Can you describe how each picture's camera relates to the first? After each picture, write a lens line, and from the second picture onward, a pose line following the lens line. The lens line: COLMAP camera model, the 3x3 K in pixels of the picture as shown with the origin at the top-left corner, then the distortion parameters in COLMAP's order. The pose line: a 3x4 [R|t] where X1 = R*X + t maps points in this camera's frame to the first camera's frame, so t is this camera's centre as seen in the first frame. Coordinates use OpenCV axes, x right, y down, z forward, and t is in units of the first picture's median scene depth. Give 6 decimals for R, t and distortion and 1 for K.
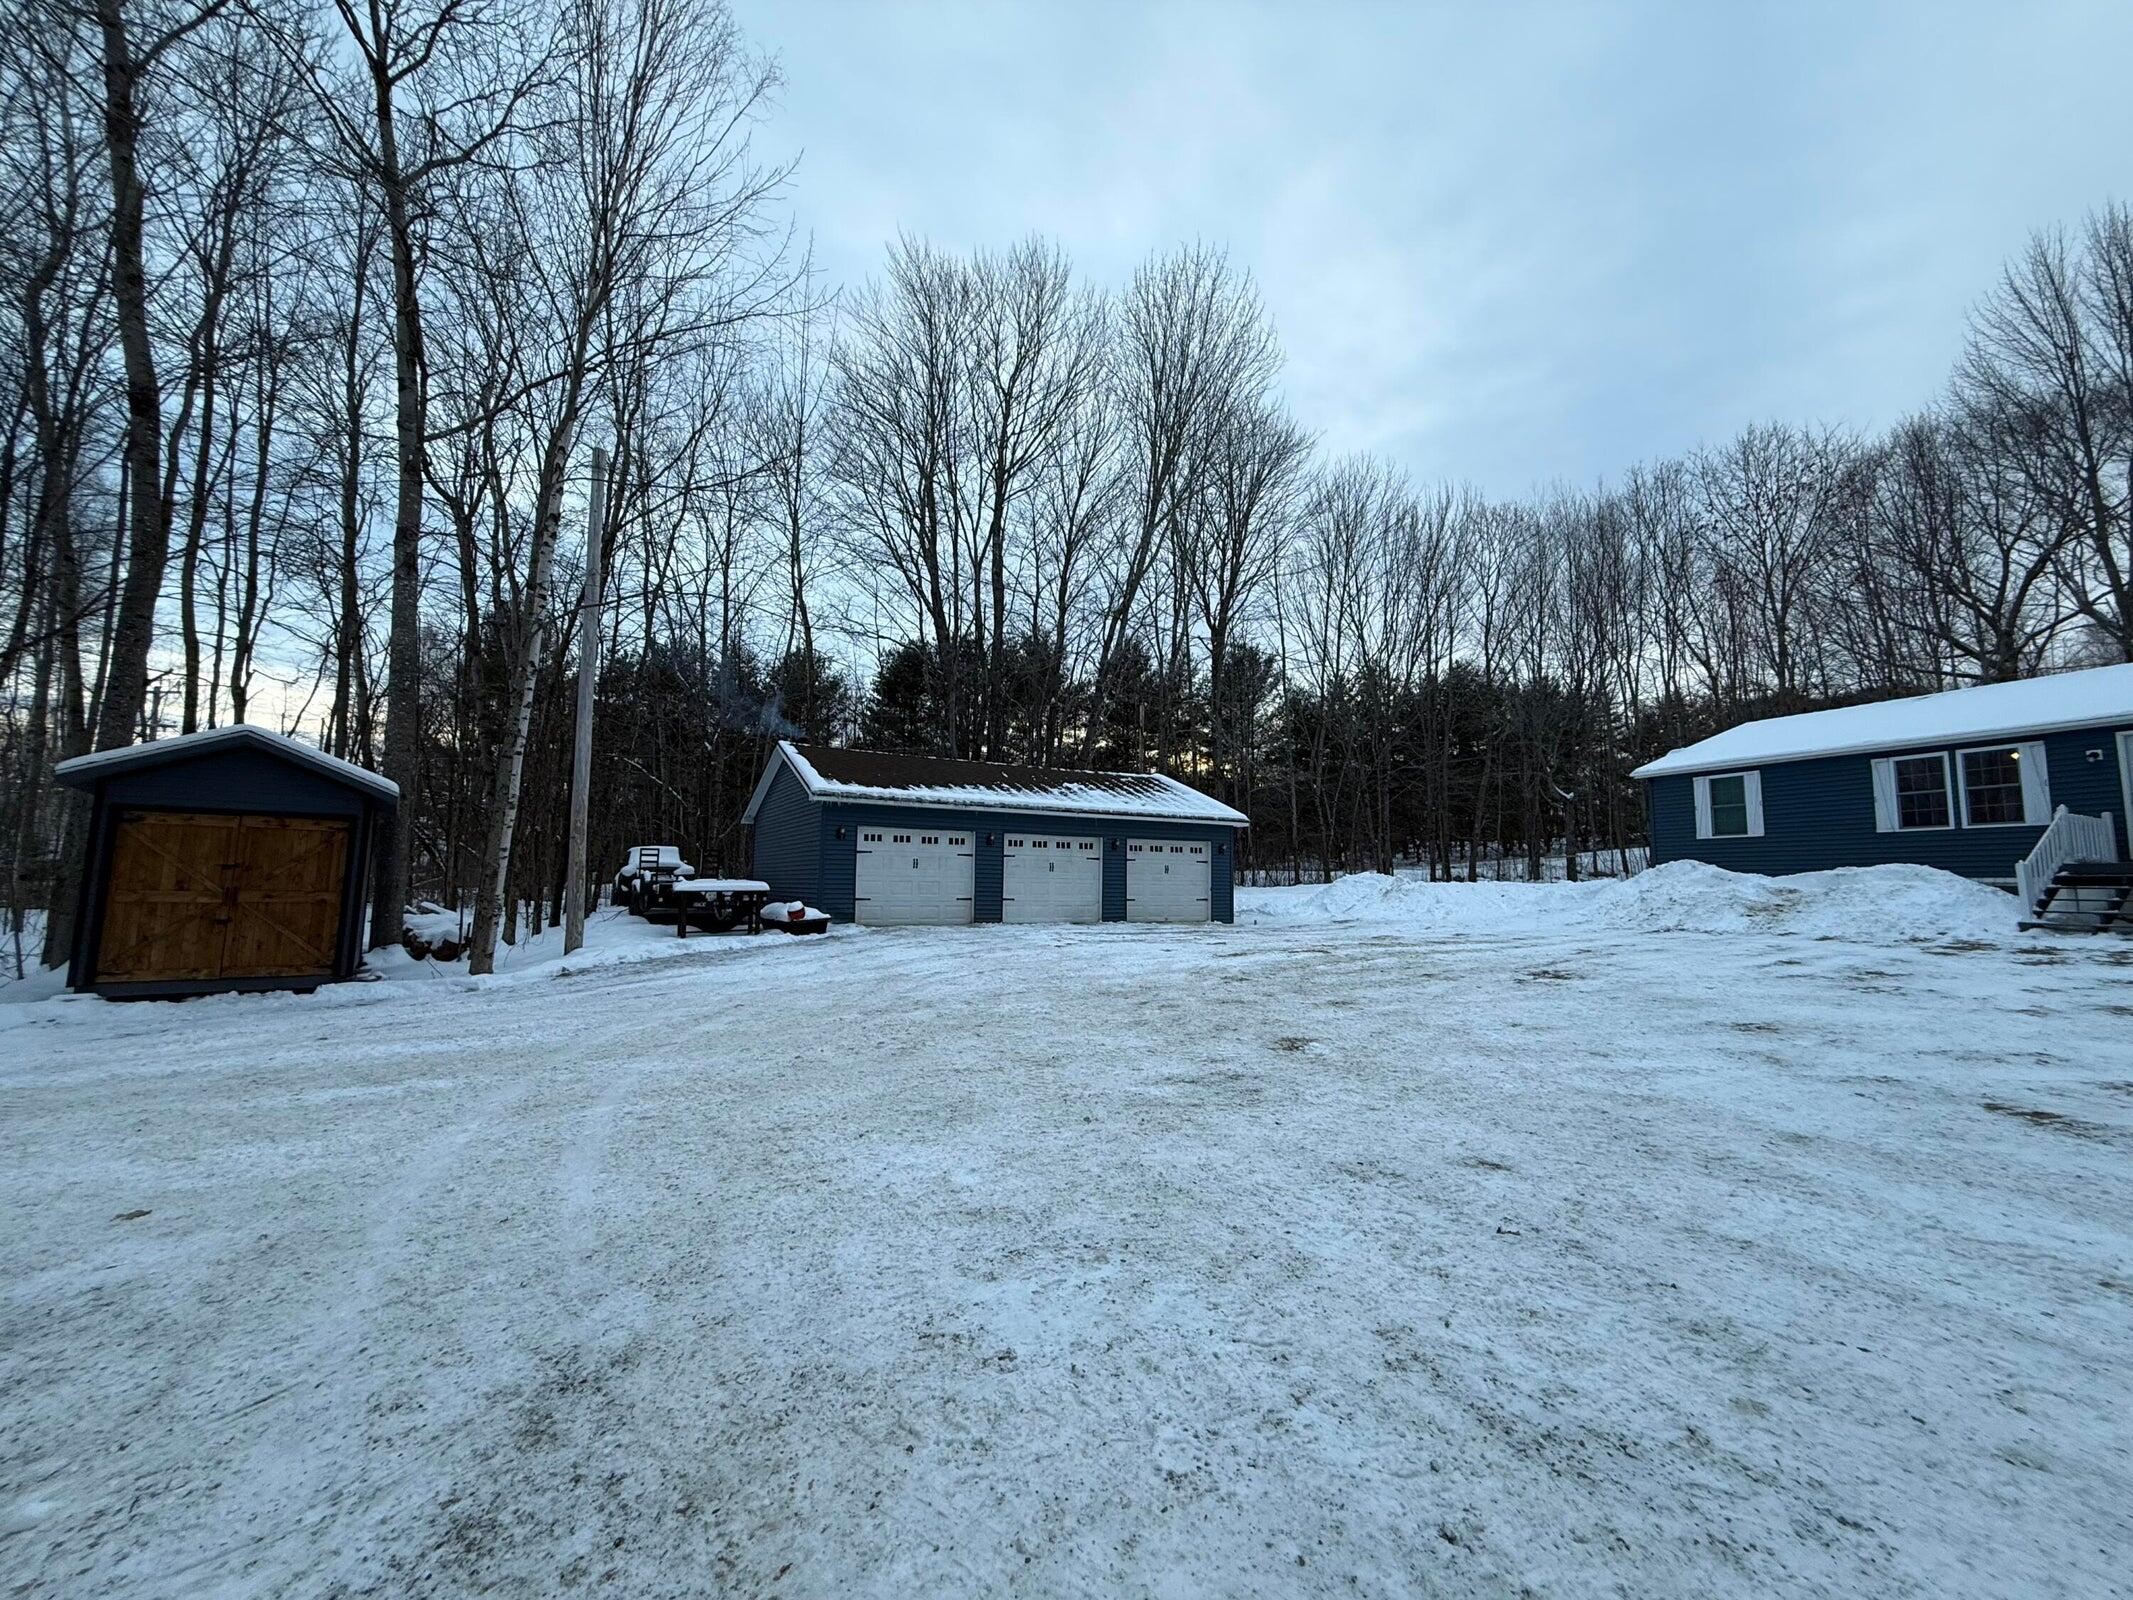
lens RADIAL K [[845.9, 0, 1059.3], [0, 845.9, 800.6], [0, 0, 1]] dist [-0.000116, -0.000478]
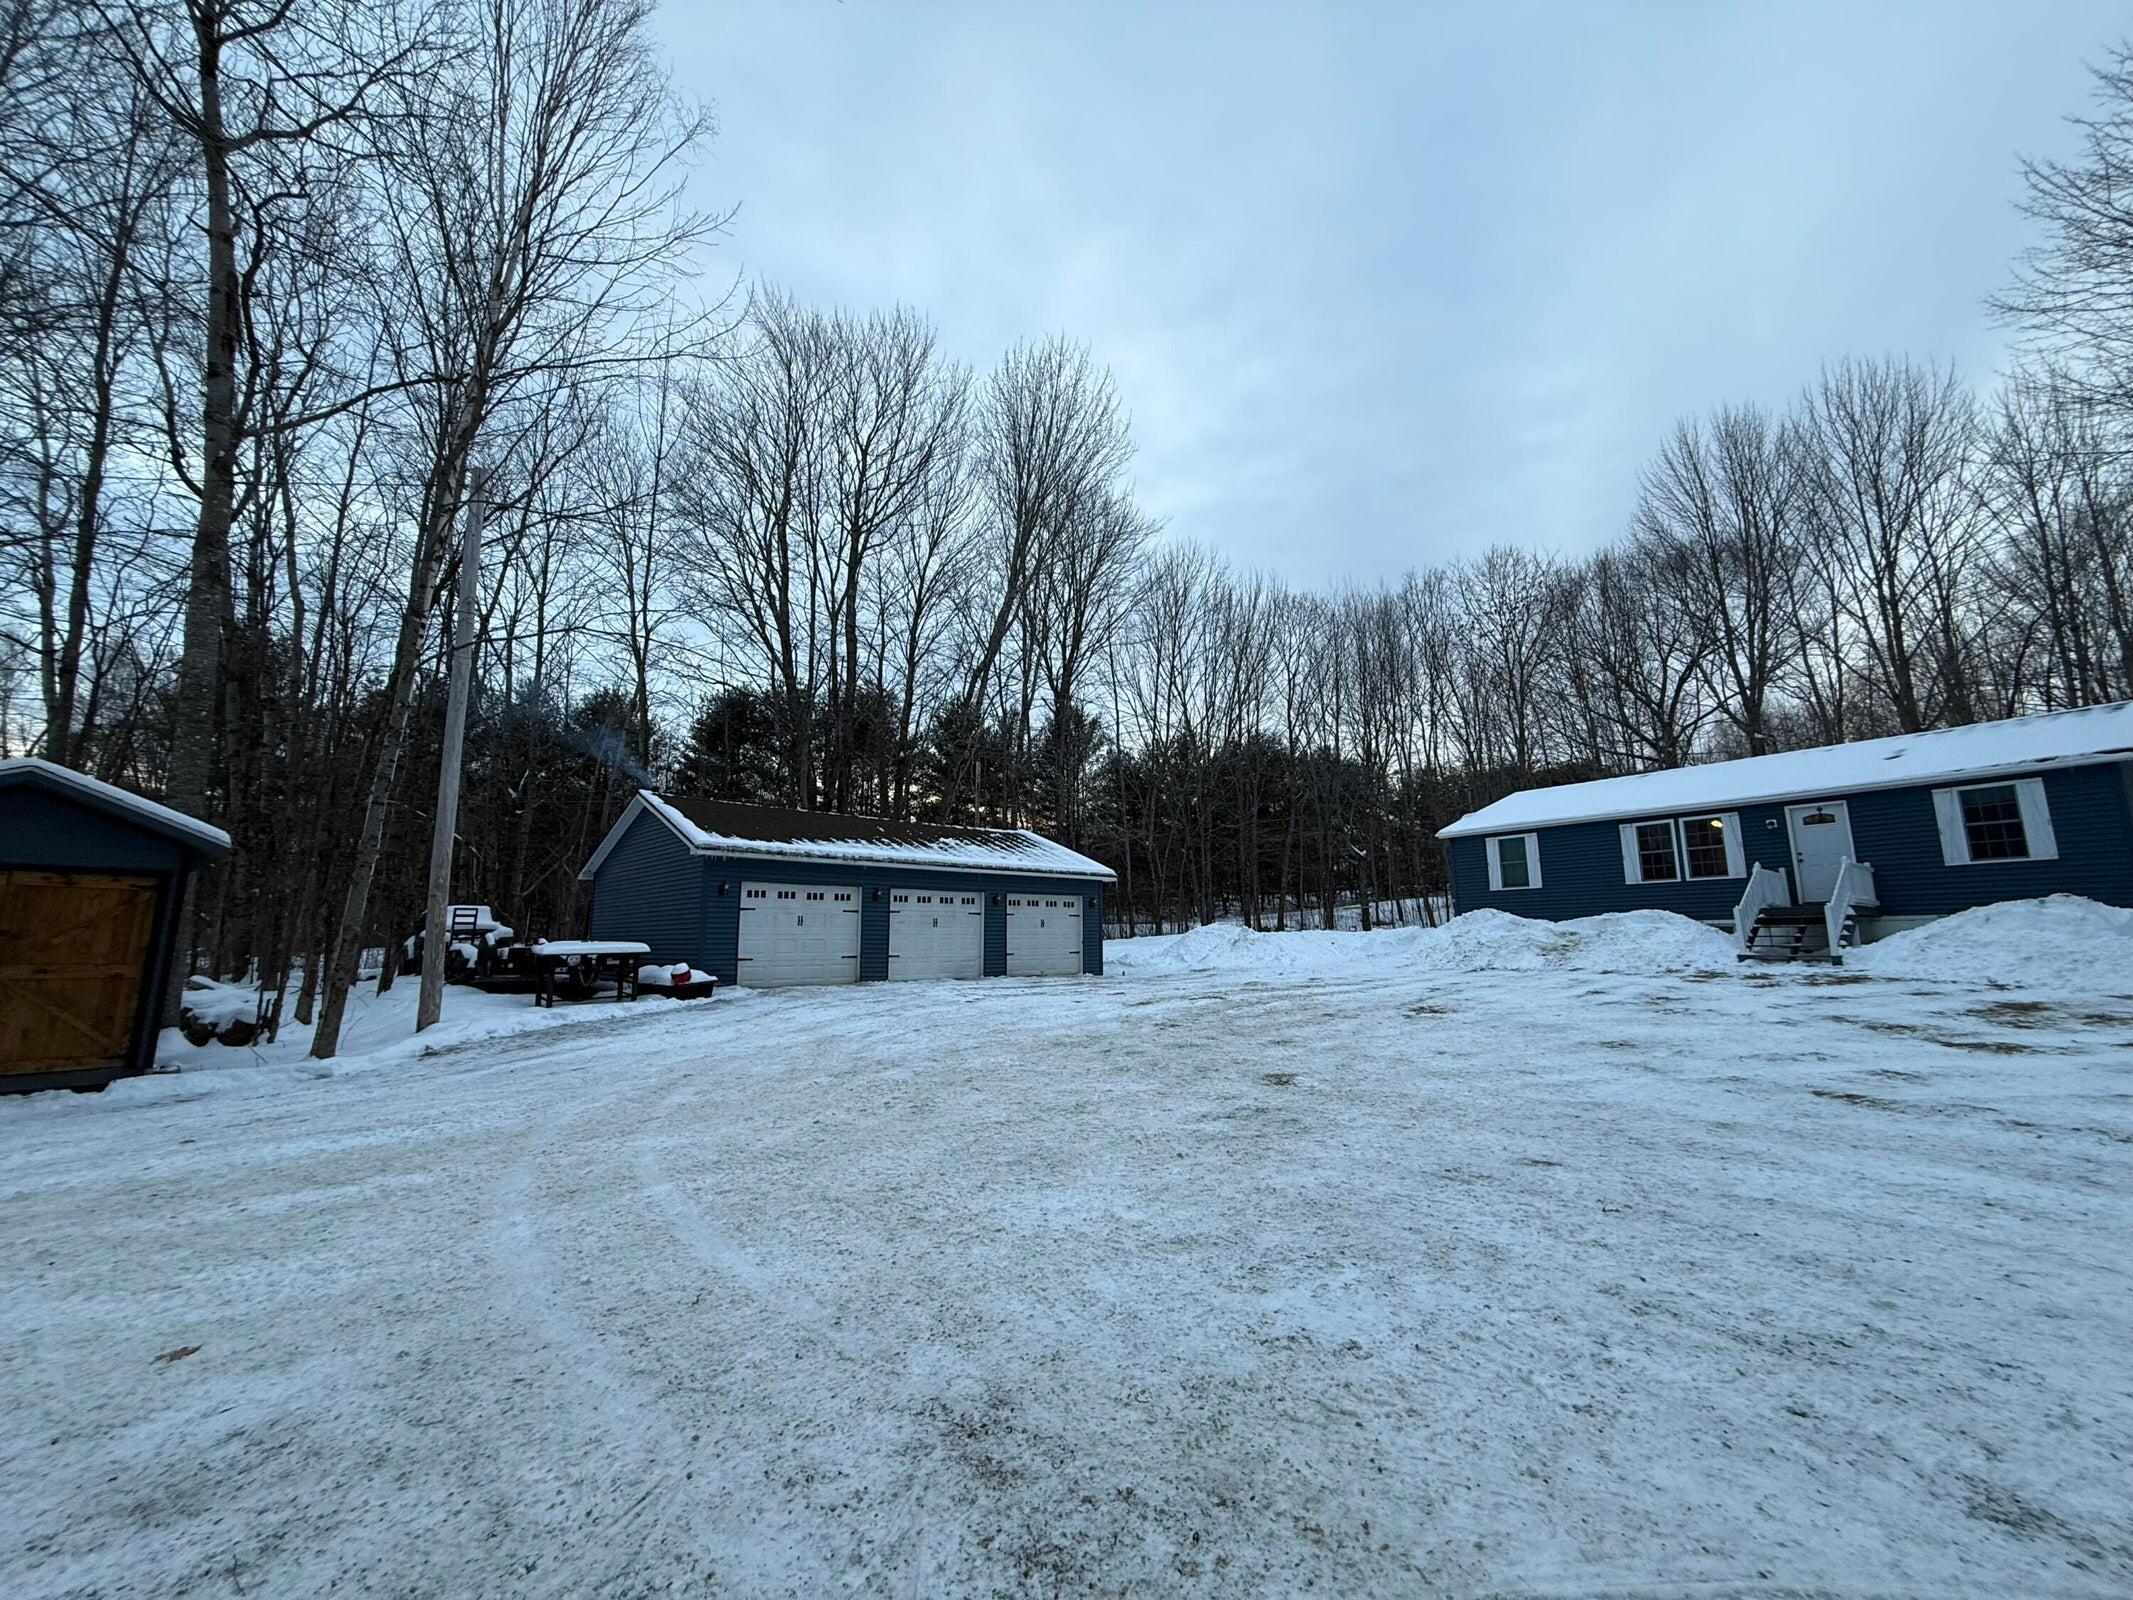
lens RADIAL K [[845.9, 0, 1059.3], [0, 845.9, 800.6], [0, 0, 1]] dist [-0.000116, -0.000478]
pose [[0.973139, 0.018608, 0.229465, -0.108838], [-0.003619, 0.997841, -0.065571, 0.000073], [-0.230190, 0.062980, 0.971106, -0.009060]]
